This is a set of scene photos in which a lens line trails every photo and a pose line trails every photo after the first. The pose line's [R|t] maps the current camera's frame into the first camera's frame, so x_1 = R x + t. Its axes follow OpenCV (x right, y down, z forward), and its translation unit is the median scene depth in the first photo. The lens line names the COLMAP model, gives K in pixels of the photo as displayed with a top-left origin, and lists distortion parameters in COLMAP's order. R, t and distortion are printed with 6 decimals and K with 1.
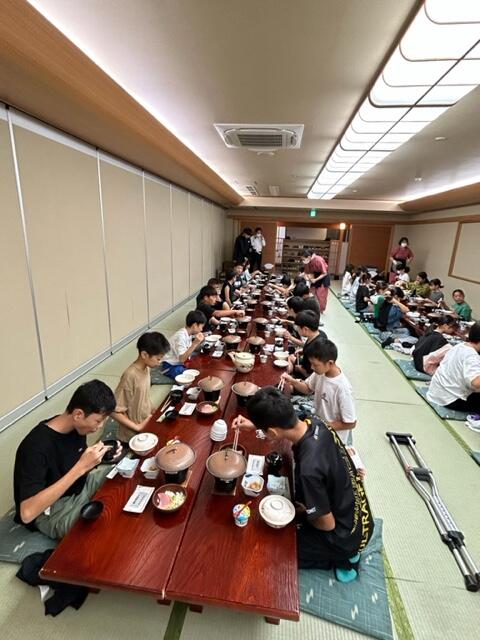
lens RADIAL K [[320.0, 0, 240.0], [0, 320.0, 320.0], [0, 0, 1]] dist [-0.000286, -0.000029]
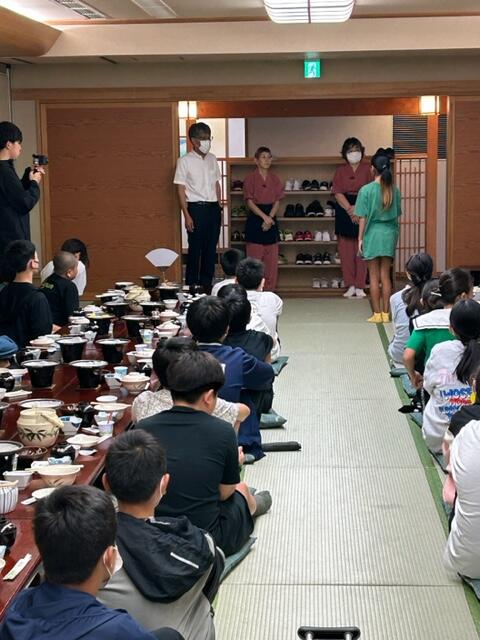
lens RADIAL K [[1337.8, 0, 240.0], [0, 1337.8, 320.0], [0, 0, 1]] dist [0.041739, 0.255189]
pose [[0.995663, -0.066235, 0.065323, 0.067963], [0.074430, 0.988419, -0.132240, 0.042561], [-0.055808, 0.136529, 0.989063, -0.149170]]
